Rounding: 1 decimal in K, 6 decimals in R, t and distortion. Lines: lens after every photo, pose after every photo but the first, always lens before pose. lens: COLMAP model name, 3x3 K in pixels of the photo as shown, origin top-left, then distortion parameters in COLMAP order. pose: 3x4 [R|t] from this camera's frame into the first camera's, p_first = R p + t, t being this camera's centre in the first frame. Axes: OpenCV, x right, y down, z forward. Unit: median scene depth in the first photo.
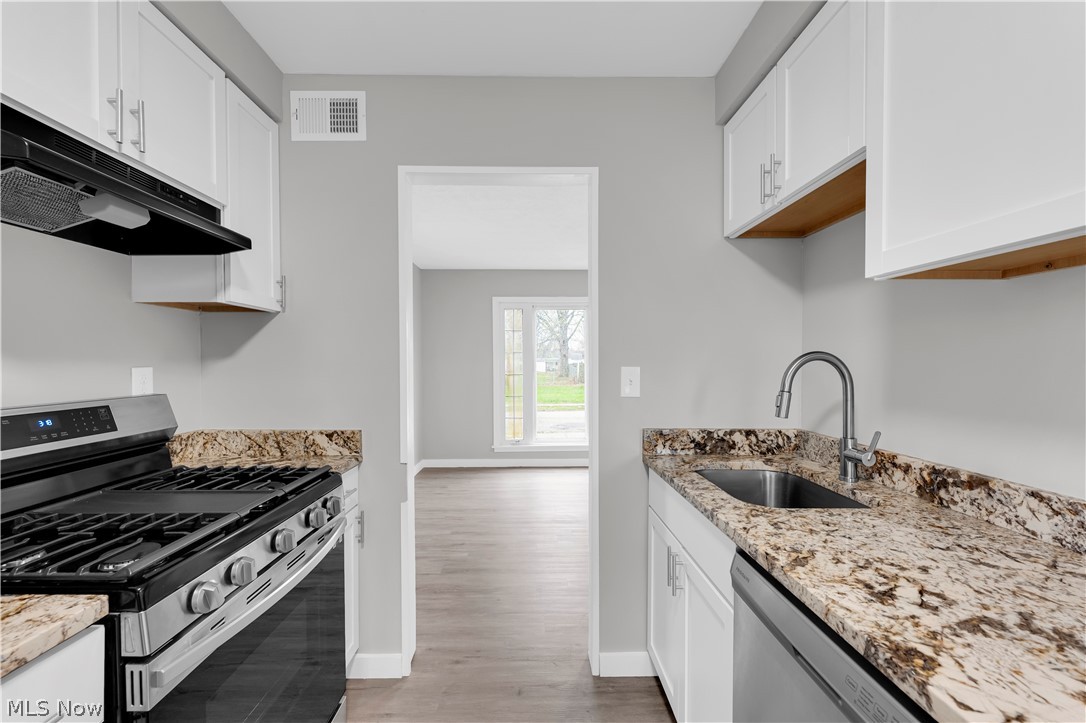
lens RADIAL K [[438.7, 0, 535.6], [0, 438.7, 369.5], [0, 0, 1]] dist [0.000261, 0.000044]
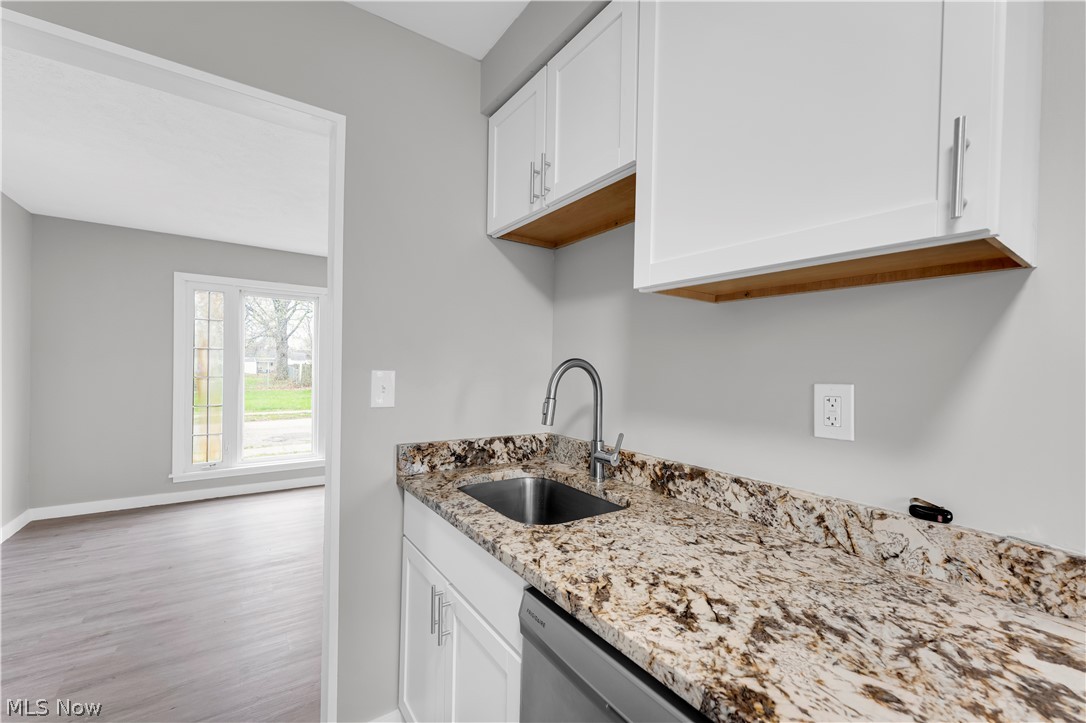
lens RADIAL K [[438.7, 0, 535.6], [0, 438.7, 369.5], [0, 0, 1]] dist [0.000261, 0.000044]
pose [[0.831039, 0.015192, 0.556006, -0.007008], [-0.011356, 0.999882, -0.010348, -0.004268], [-0.556098, 0.002286, 0.831114, 0.235318]]
